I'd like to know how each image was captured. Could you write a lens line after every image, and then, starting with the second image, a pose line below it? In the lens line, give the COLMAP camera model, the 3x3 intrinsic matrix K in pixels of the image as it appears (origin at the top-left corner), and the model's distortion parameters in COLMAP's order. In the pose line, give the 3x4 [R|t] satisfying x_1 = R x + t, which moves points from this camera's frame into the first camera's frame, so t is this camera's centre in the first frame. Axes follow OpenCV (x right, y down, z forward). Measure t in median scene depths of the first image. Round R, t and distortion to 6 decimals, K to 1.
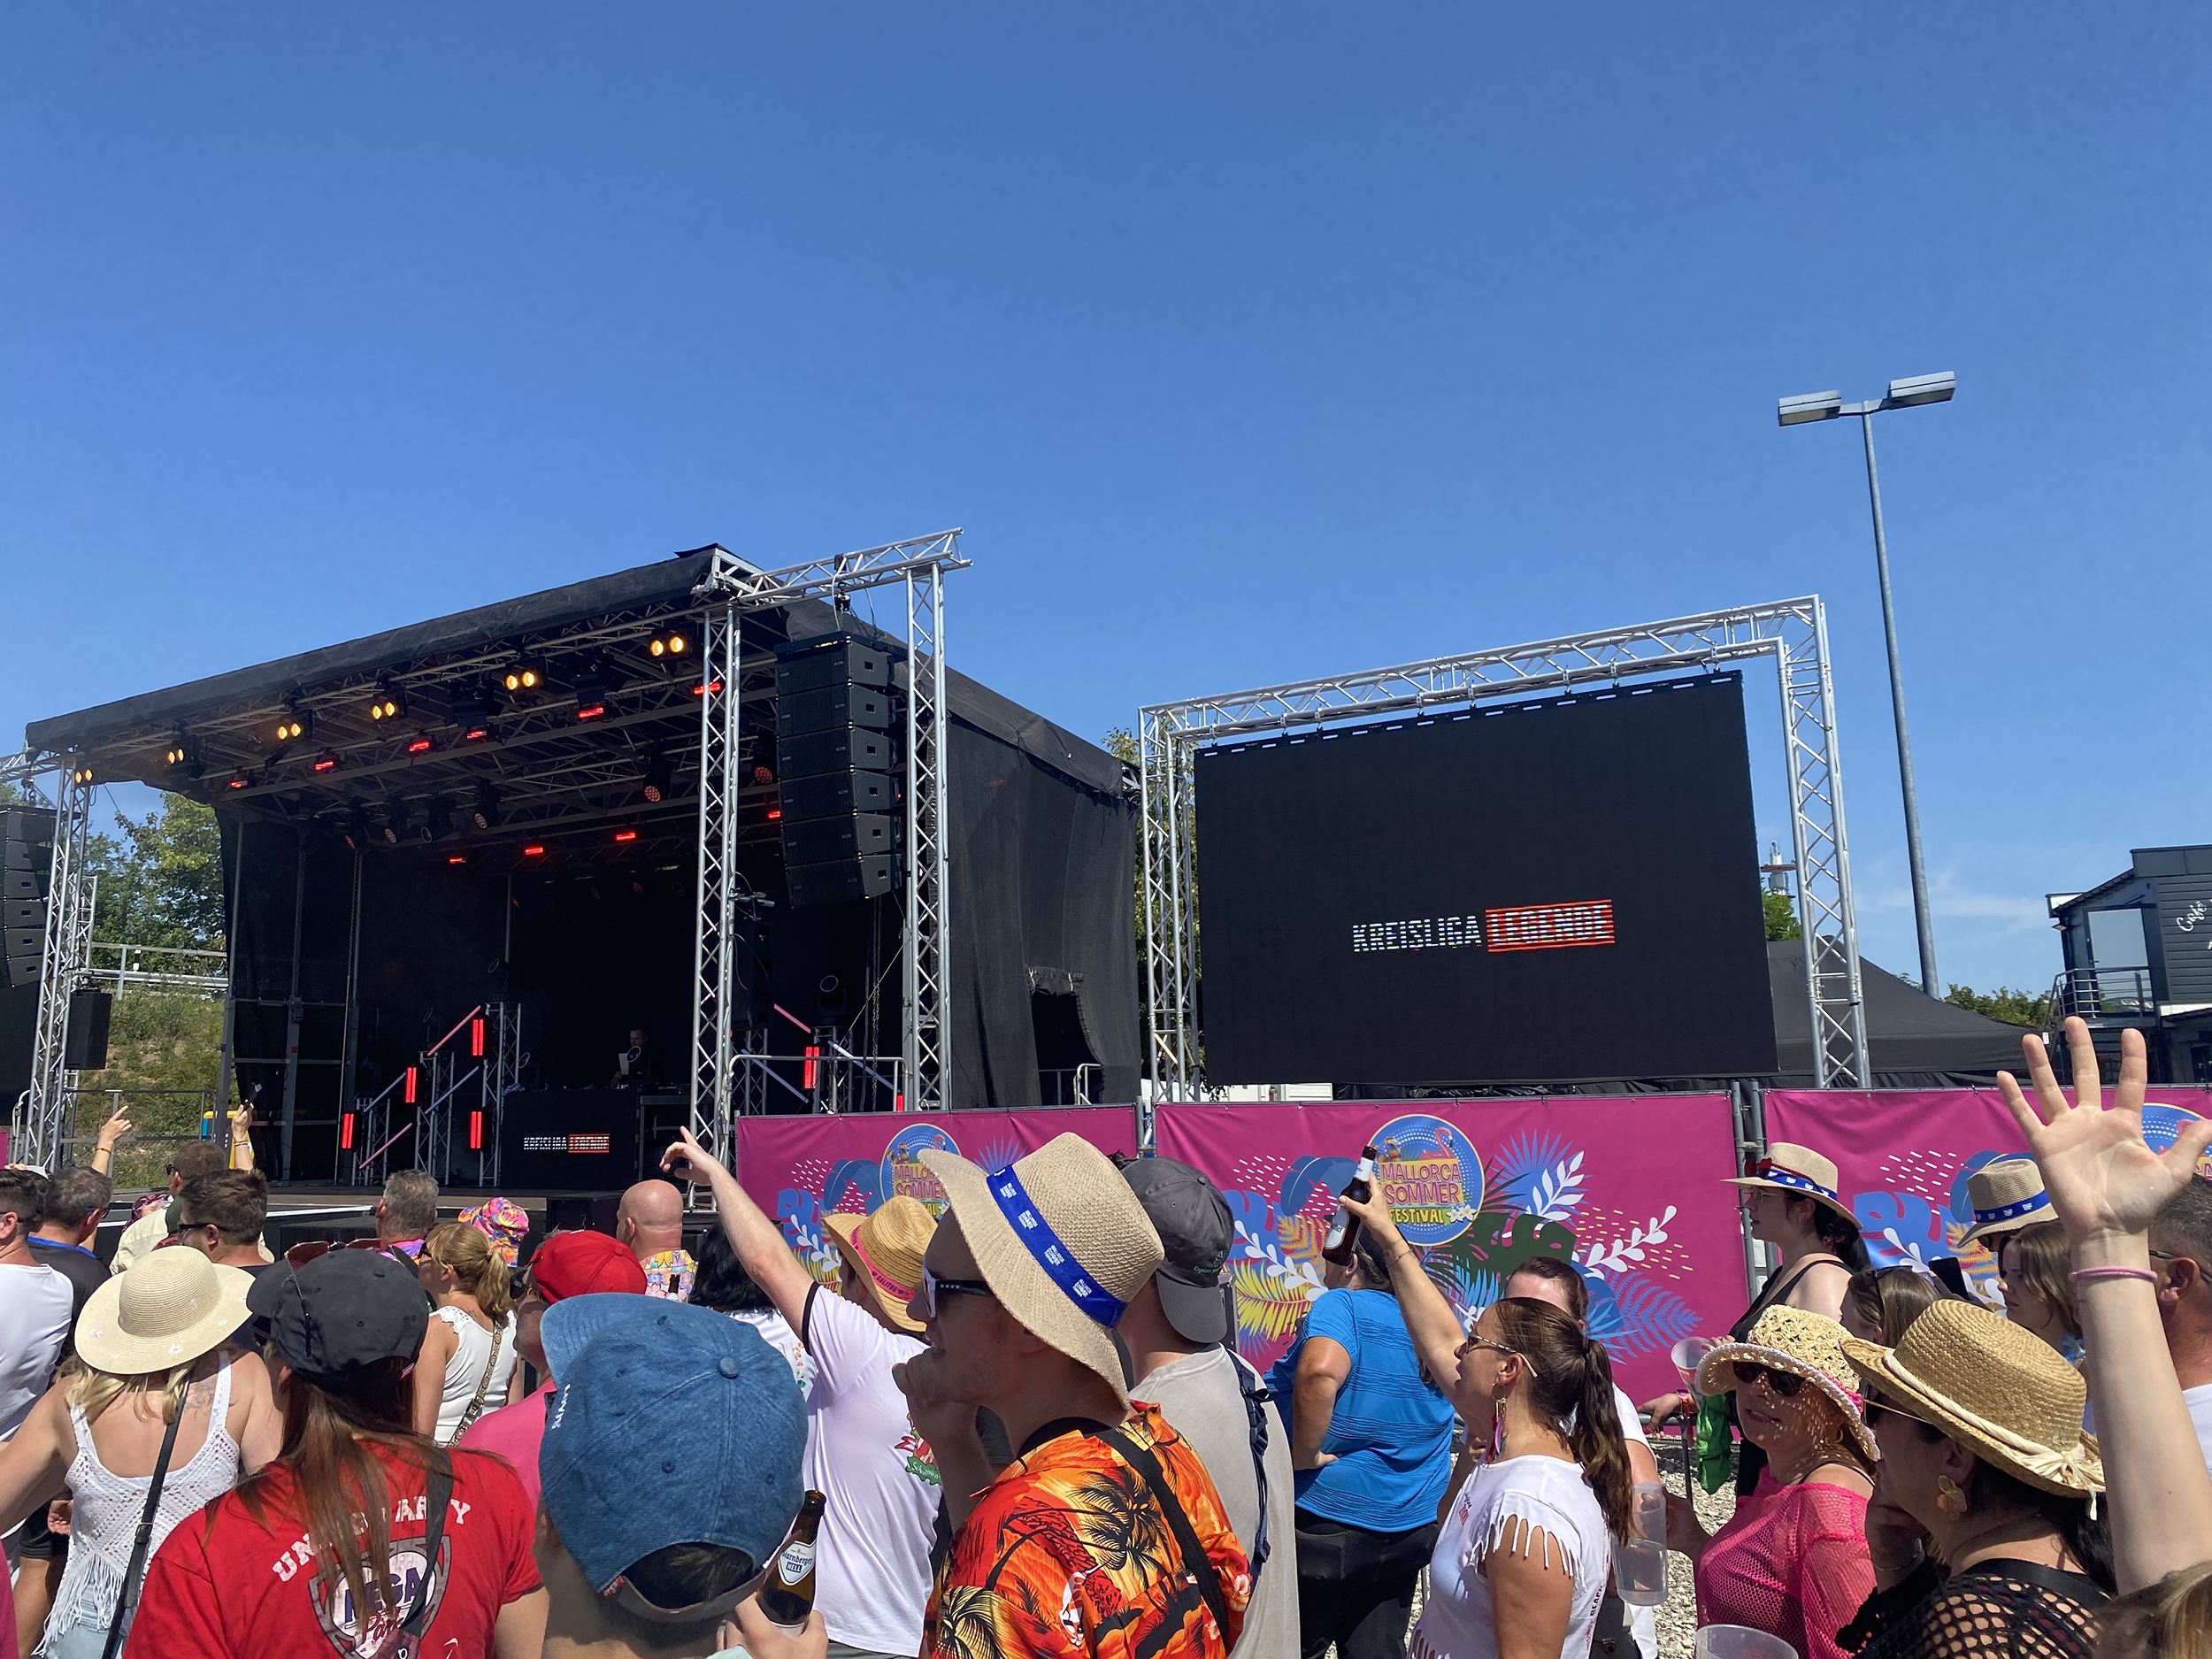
lens RADIAL K [[1637.2, 0, 1149.7], [0, 1637.2, 818.8], [0, 0, 1]] dist [0.025208, -0.094506]
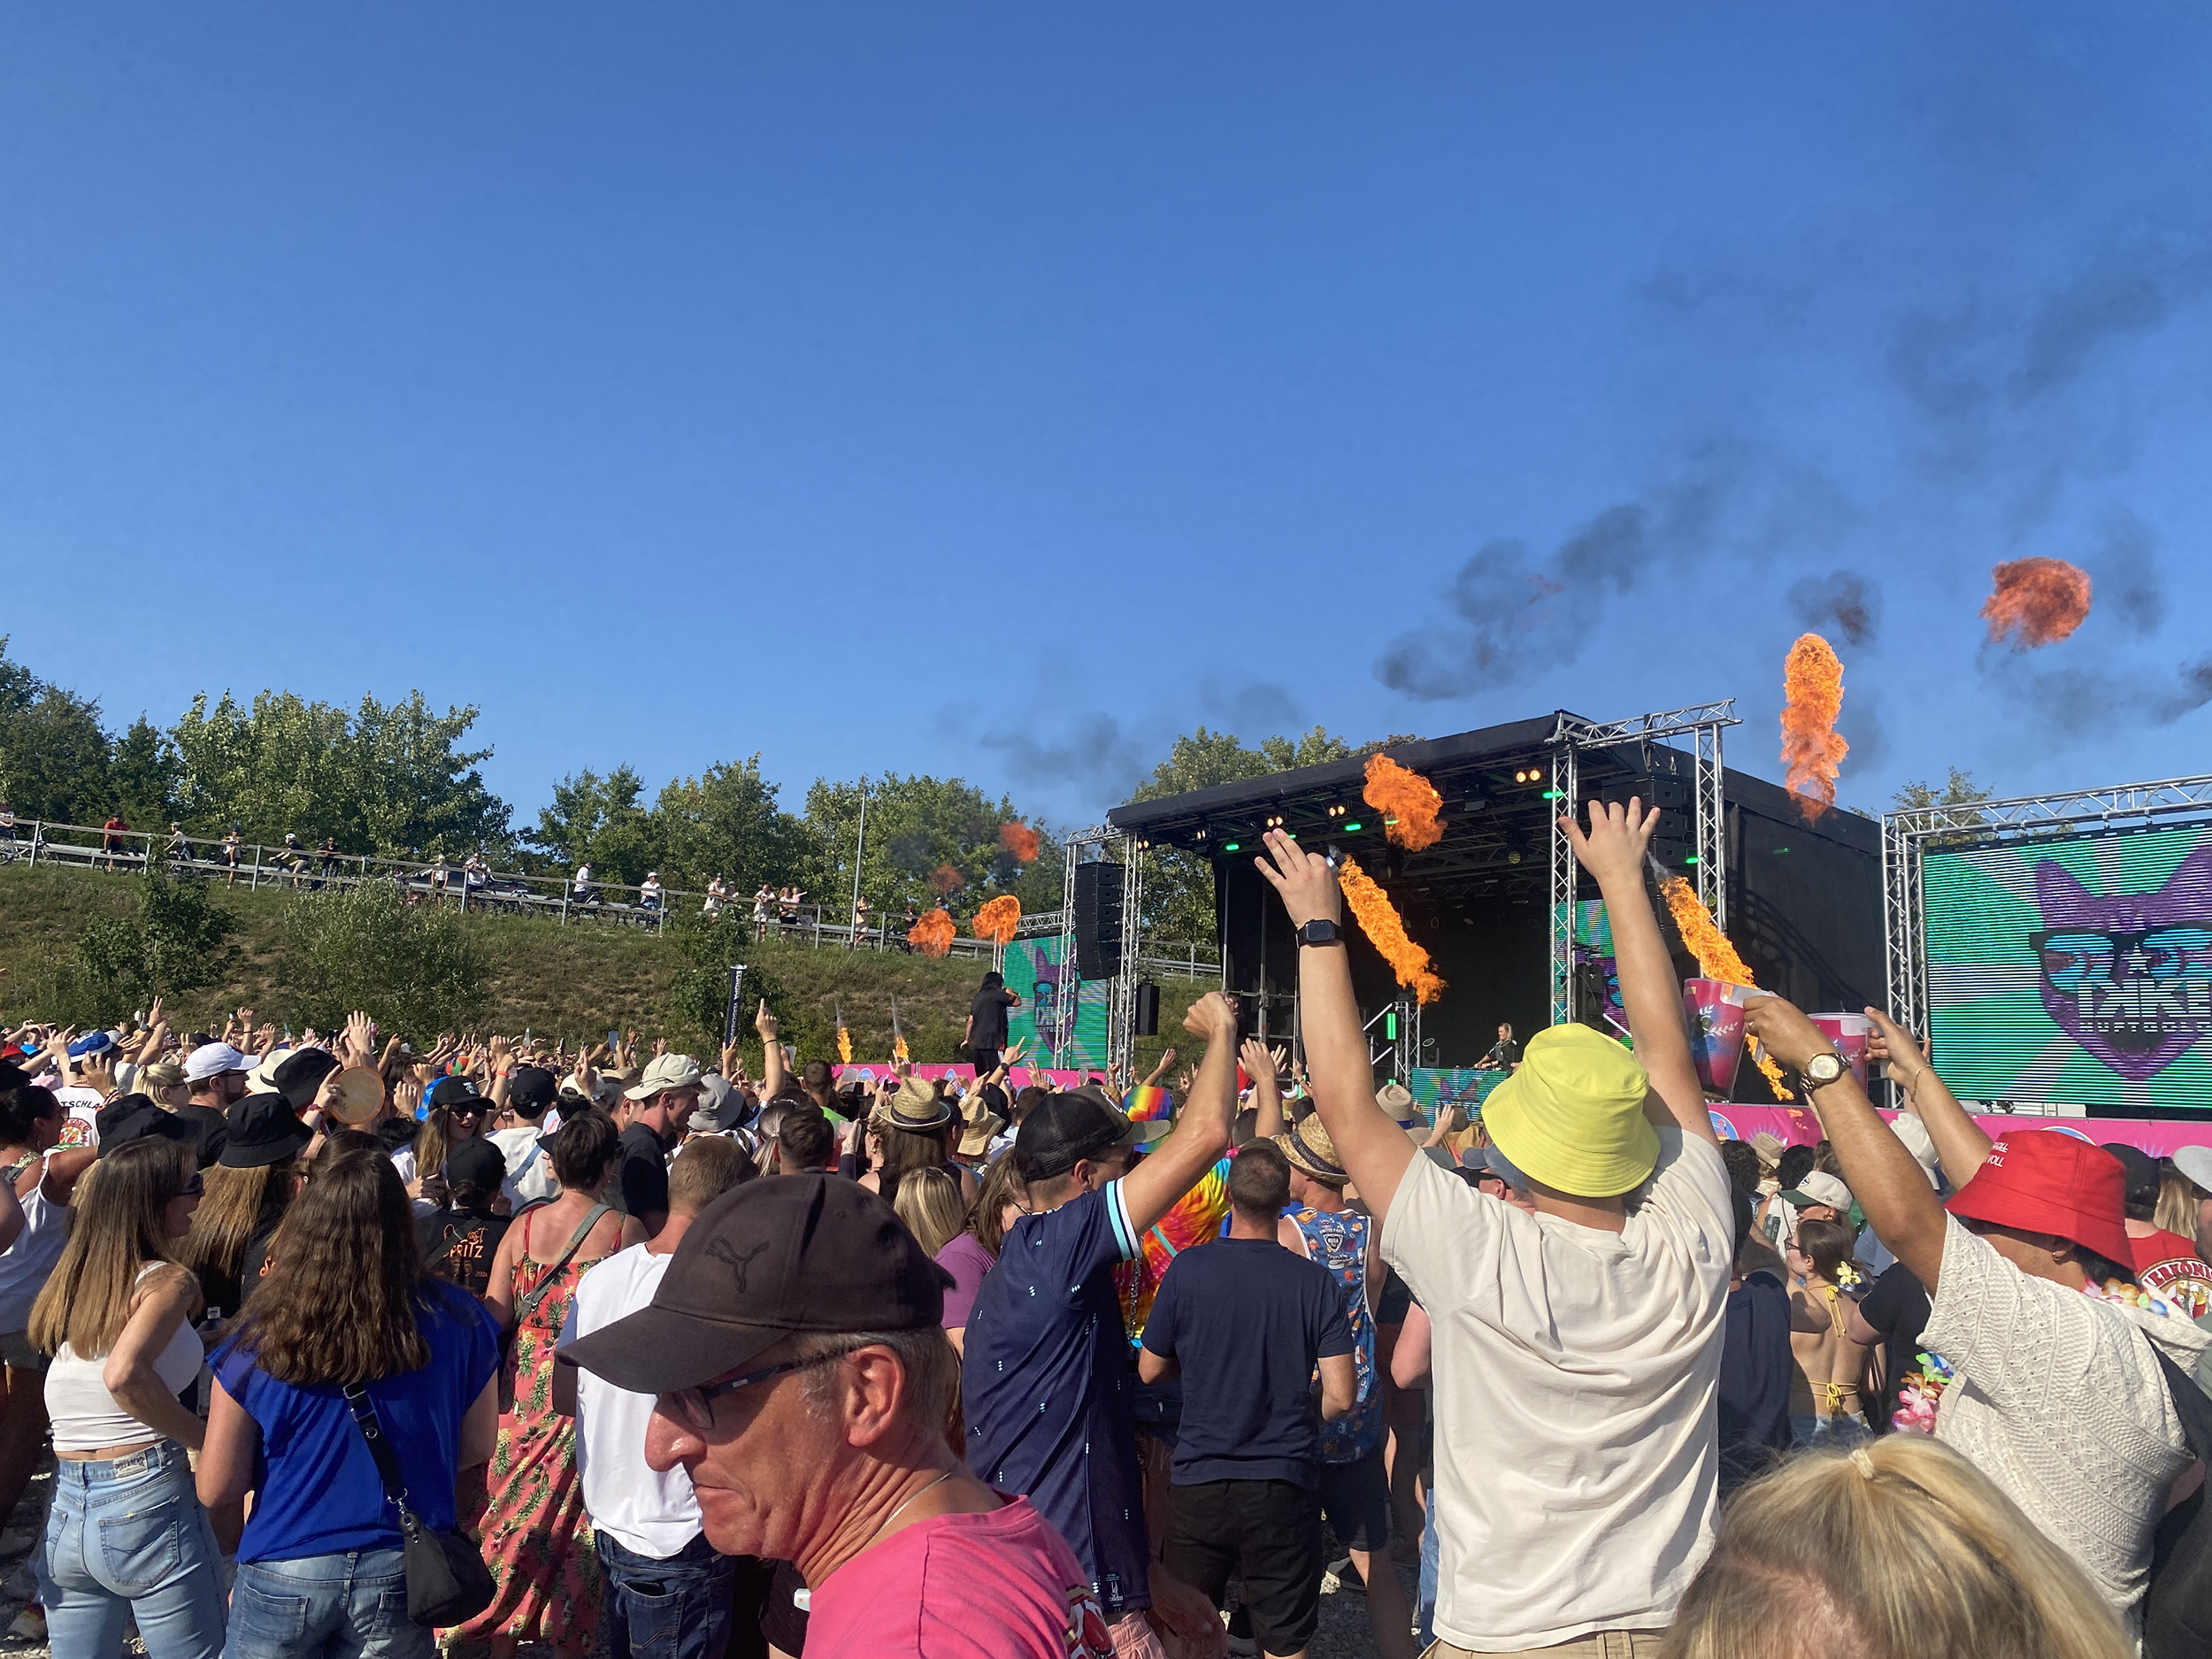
lens RADIAL K [[1643.4, 0, 1113.7], [0, 1643.4, 829.9], [0, 0, 1]] dist [0.041603, -0.098355]
pose [[0.868002, -0.006189, -0.496523, 0.118214], [0.015105, 0.999789, 0.013944, -0.081141], [0.496331, -0.019603, 0.867912, -0.472087]]
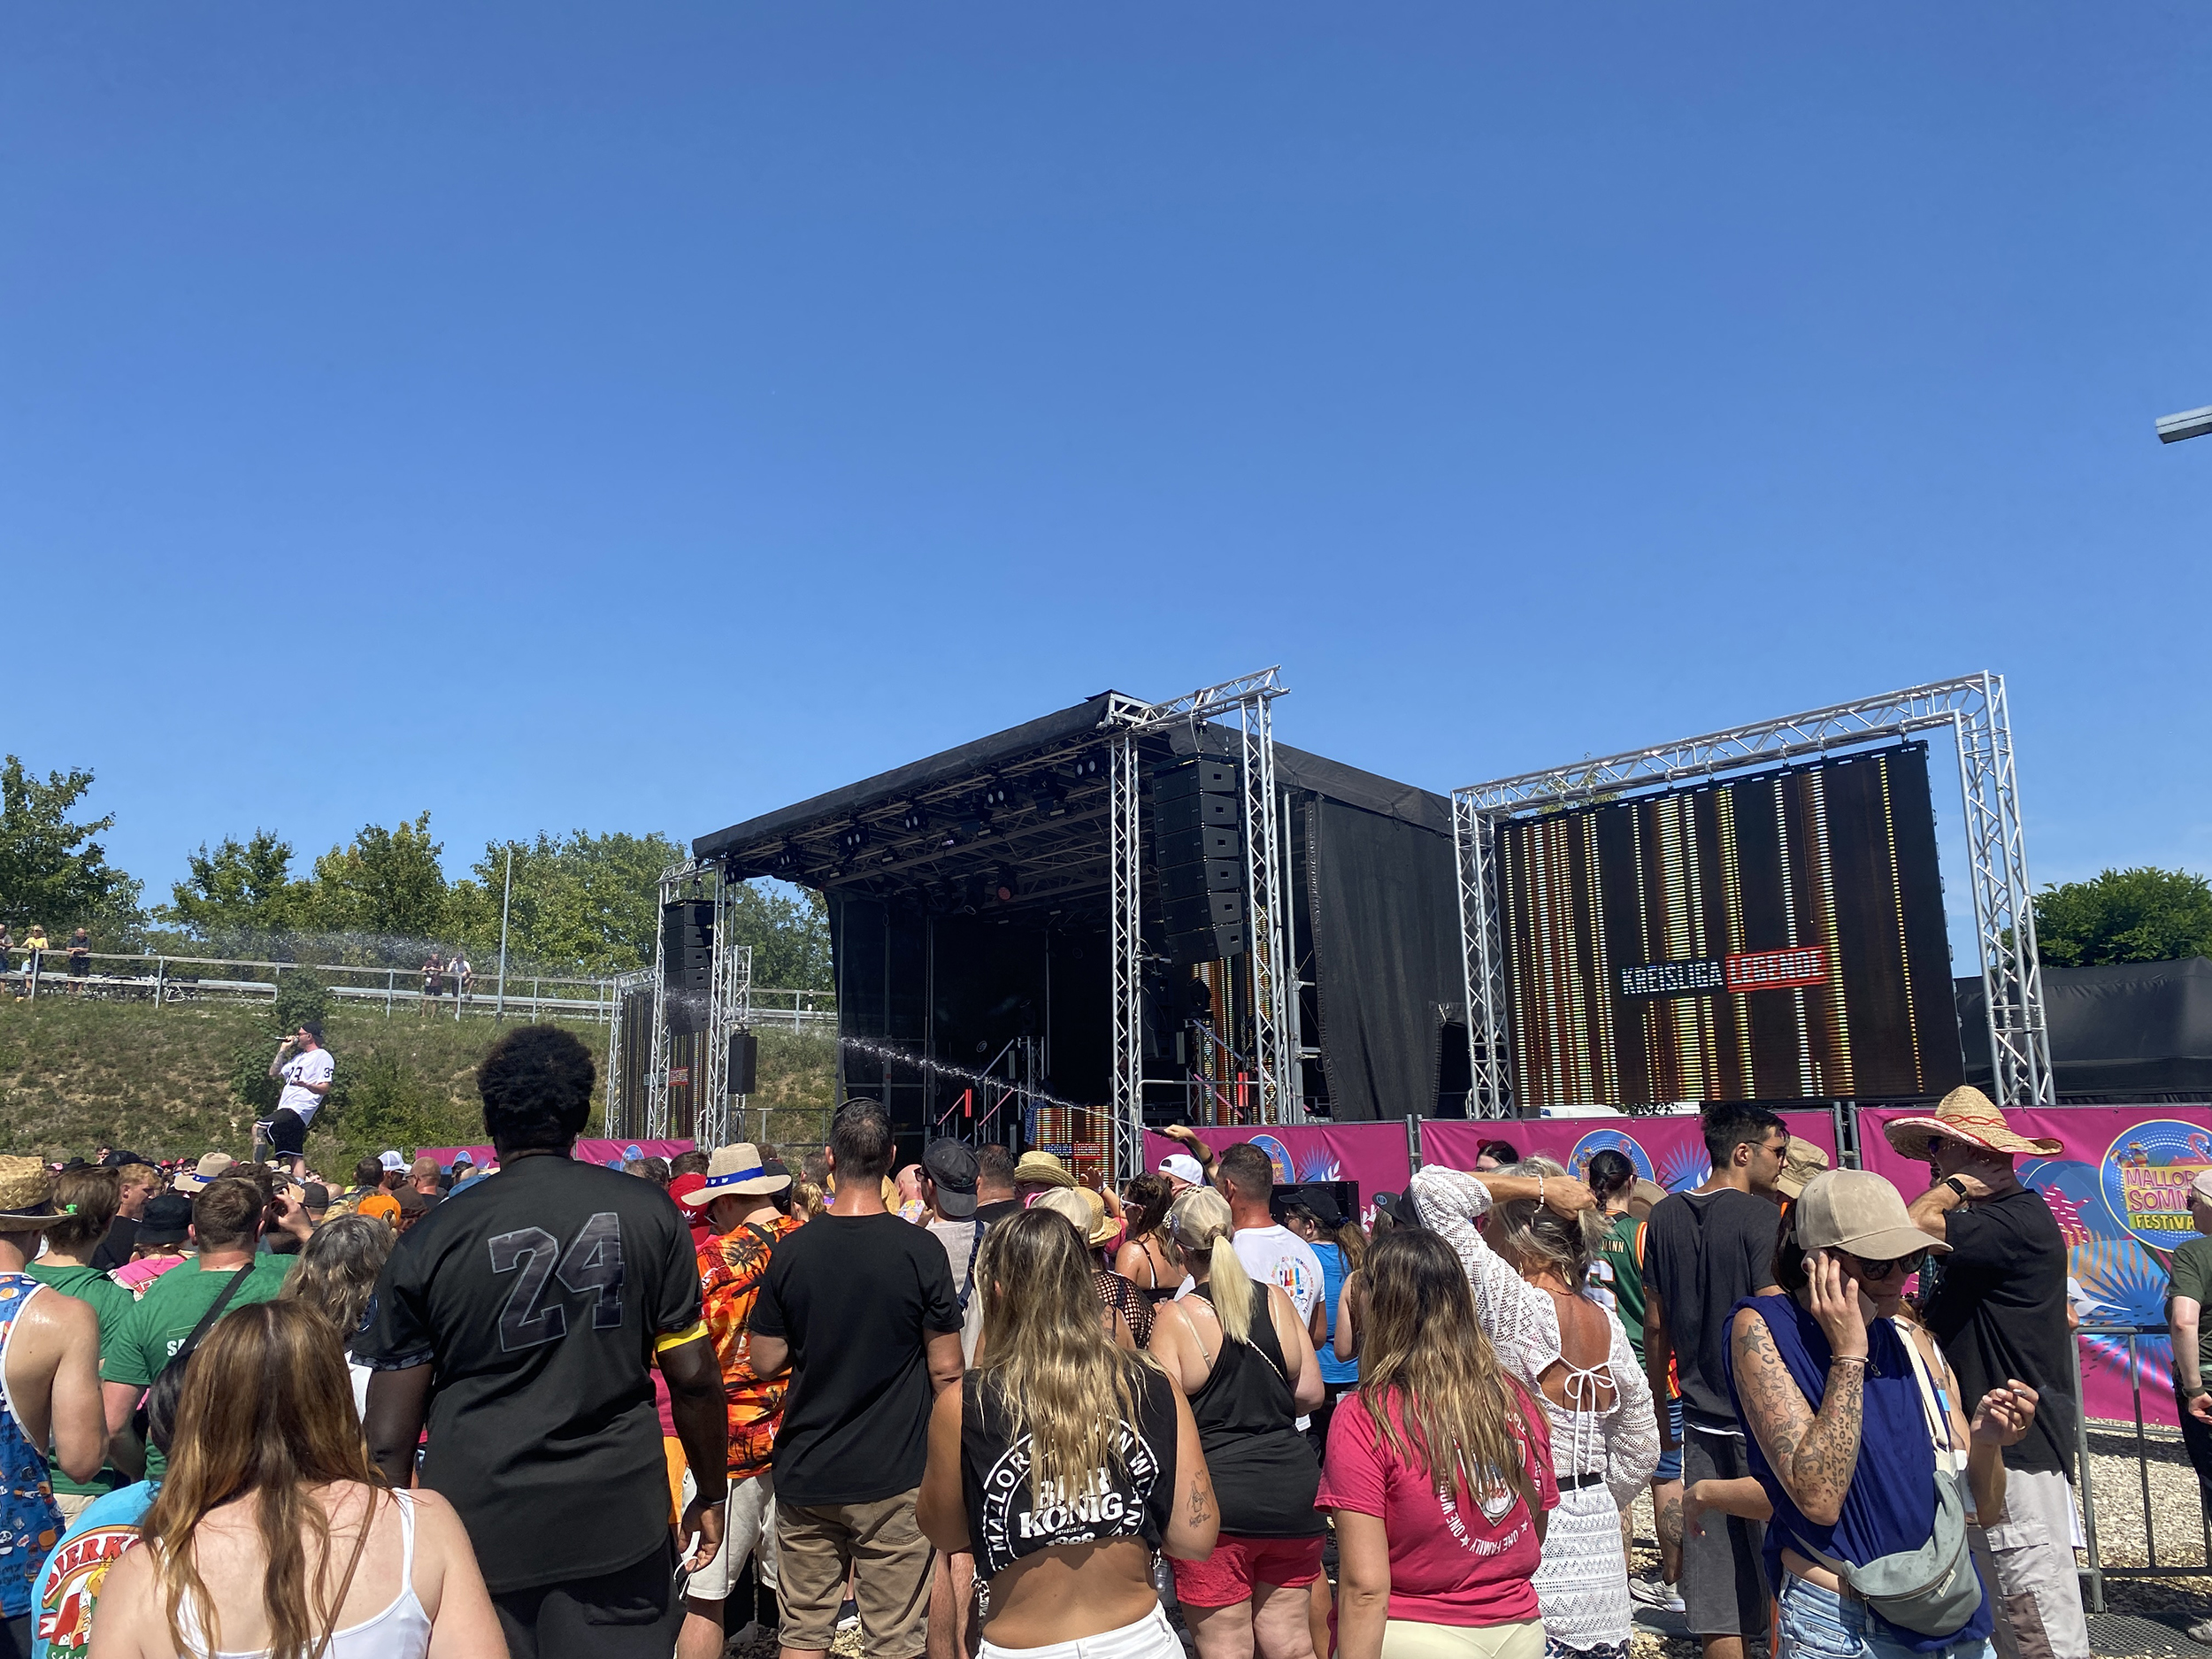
lens RADIAL K [[1671.6, 0, 1112.4], [0, 1671.6, 812.5], [0, 0, 1]] dist [0.019551, -0.053821]
pose [[0.923140, -0.060686, -0.379644, 0.225900], [0.054872, 0.998151, -0.026127, -0.032545], [0.380528, 0.003287, 0.924764, -0.224430]]
